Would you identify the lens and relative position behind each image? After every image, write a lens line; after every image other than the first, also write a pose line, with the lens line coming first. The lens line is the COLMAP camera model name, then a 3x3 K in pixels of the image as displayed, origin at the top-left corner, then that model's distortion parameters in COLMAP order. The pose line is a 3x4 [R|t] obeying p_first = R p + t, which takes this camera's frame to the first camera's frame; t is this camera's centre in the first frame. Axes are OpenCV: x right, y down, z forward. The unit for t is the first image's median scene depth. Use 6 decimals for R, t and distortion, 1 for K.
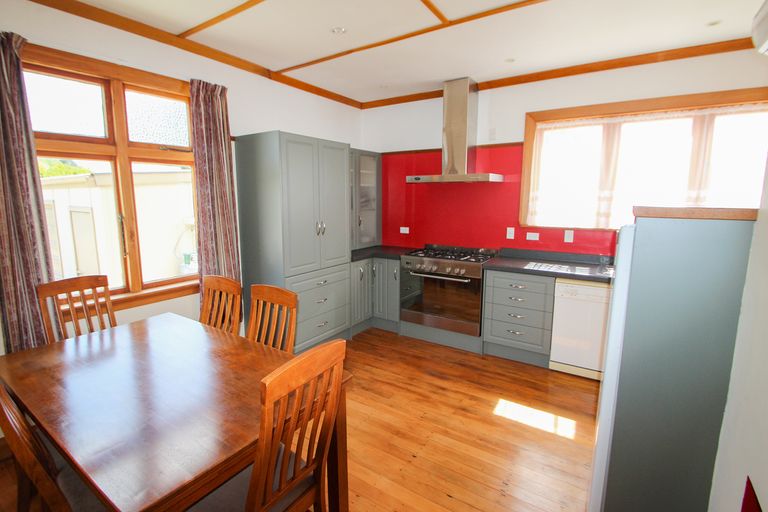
lens RADIAL K [[367.2, 0, 381.8], [0, 367.2, 248.1], [0, 0, 1]] dist [0.000215, 0.000059]
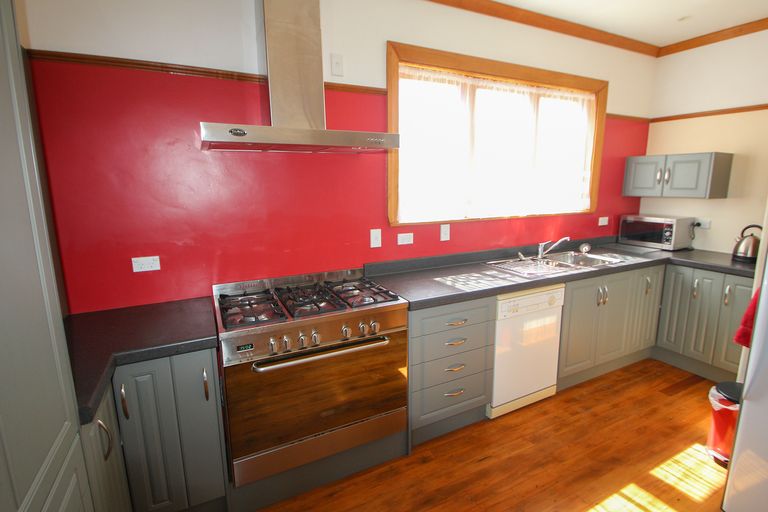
lens RADIAL K [[367.2, 0, 381.8], [0, 367.2, 248.1], [0, 0, 1]] dist [0.000215, 0.000059]
pose [[0.498241, -0.160108, 0.852128, -0.189107], [0.128538, 0.985582, 0.110027, -0.097142], [-0.857458, 0.054711, 0.511637, 0.717133]]
